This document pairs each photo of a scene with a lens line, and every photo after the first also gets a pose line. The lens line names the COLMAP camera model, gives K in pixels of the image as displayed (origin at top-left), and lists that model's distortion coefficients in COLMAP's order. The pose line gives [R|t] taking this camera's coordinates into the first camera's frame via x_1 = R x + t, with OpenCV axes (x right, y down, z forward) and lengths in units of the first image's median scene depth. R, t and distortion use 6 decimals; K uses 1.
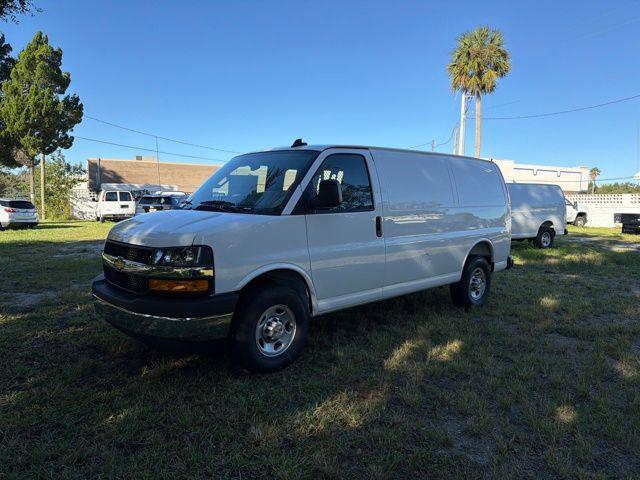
lens RADIAL K [[470.7, 0, 319.3], [0, 470.7, 239.2], [0, 0, 1]] dist [0.052970, -0.044139]
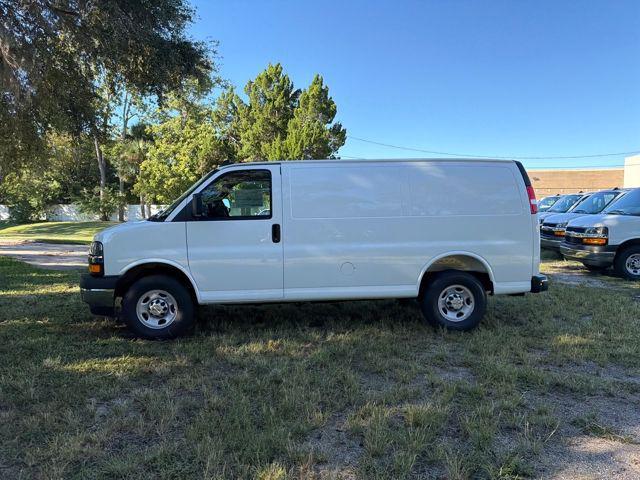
lens RADIAL K [[470.7, 0, 317.1], [0, 470.7, 243.5], [0, 0, 1]] dist [0.052970, -0.044139]
pose [[0.778286, 0.035991, -0.626878, 0.235358], [-0.042059, 0.999102, 0.005144, -0.003301], [0.626500, 0.022362, 0.779100, 0.056769]]
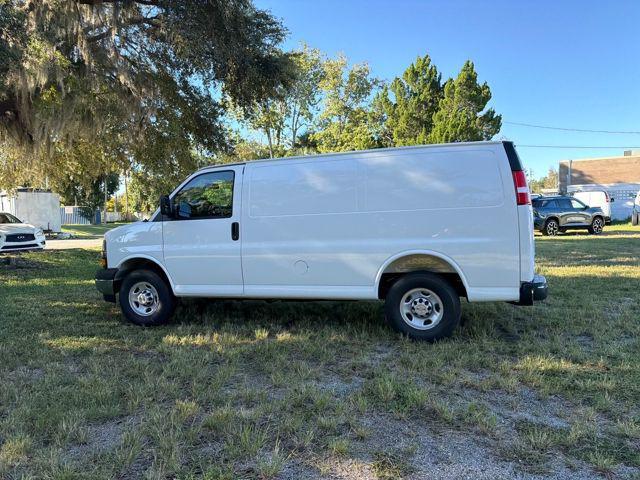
lens RADIAL K [[470.7, 0, 314.7], [0, 470.7, 239.4], [0, 0, 1]] dist [0.052970, -0.044139]
pose [[0.449872, 0.030375, -0.892576, 0.326349], [-0.035609, 0.999237, 0.016057, -0.008562], [0.892383, 0.024561, 0.450610, 0.176190]]
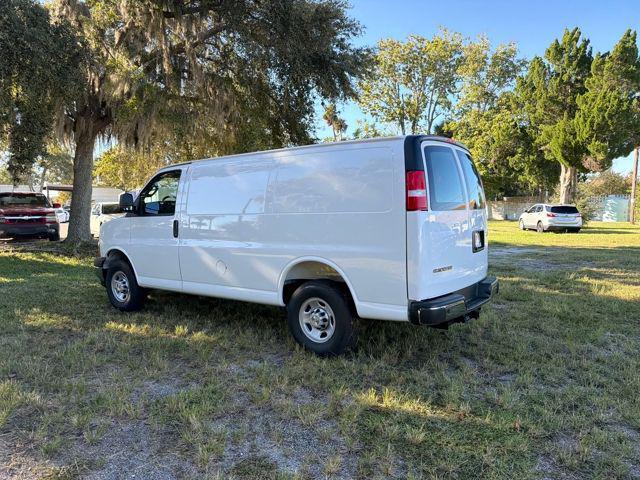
lens RADIAL K [[470.7, 0, 315.9], [0, 470.7, 241.4], [0, 0, 1]] dist [0.052970, -0.044139]
pose [[0.136112, 0.061848, -0.988761, 0.359528], [-0.066503, 0.996369, 0.053169, -0.021812], [0.988459, 0.058519, 0.139731, 0.314120]]
